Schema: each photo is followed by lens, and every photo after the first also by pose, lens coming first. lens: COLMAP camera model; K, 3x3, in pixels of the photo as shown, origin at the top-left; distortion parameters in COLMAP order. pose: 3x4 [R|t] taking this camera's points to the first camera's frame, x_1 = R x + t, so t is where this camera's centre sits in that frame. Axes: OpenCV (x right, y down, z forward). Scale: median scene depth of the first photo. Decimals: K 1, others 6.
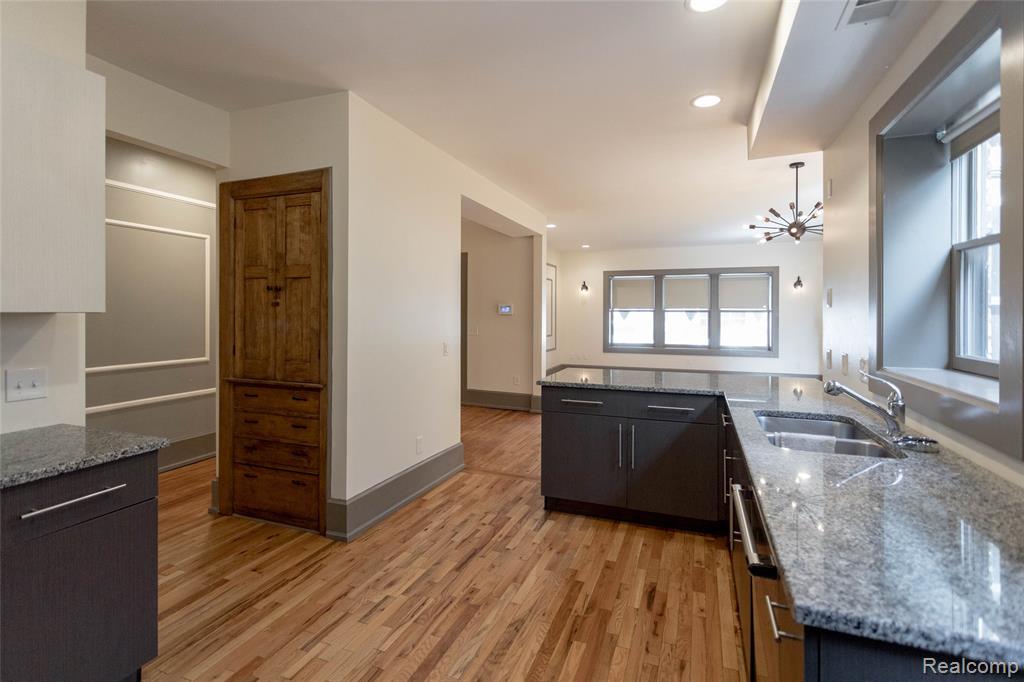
lens RADIAL K [[487.1, 0, 509.3], [0, 487.1, 307.5], [0, 0, 1]] dist [0.006501, 0.000519]
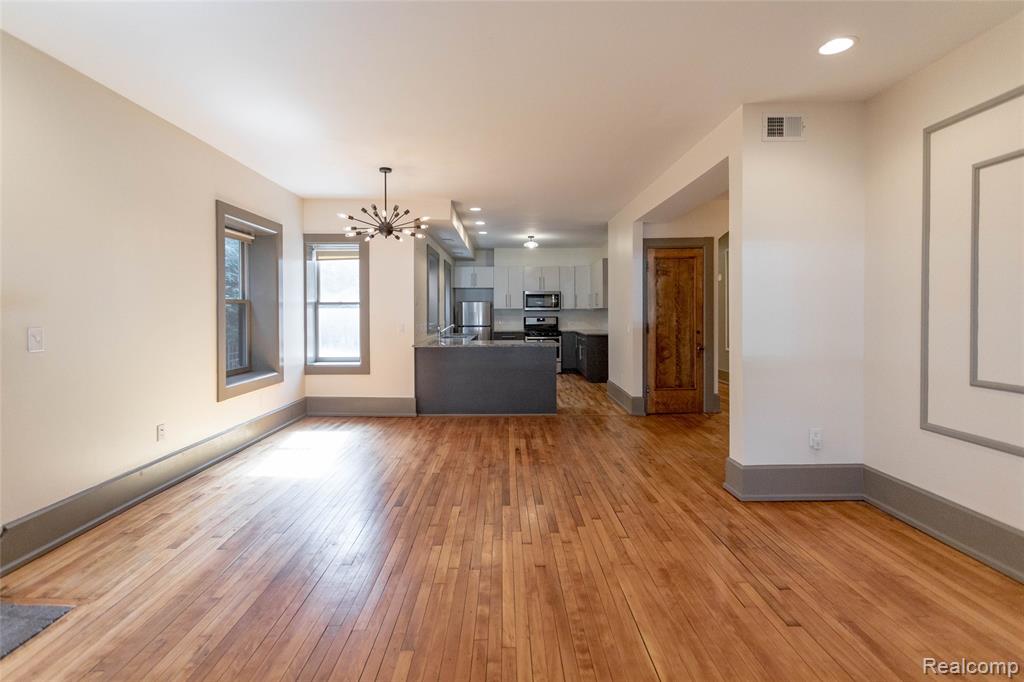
lens RADIAL K [[487.1, 0, 504.0], [0, 487.1, 314.8], [0, 0, 1]] dist [0.006501, 0.000519]
pose [[-0.933607, 0.002114, -0.358292, 0.322141], [0.005030, 0.999961, -0.007205, 0.018012], [0.358263, -0.008529, -0.933582, 0.929413]]
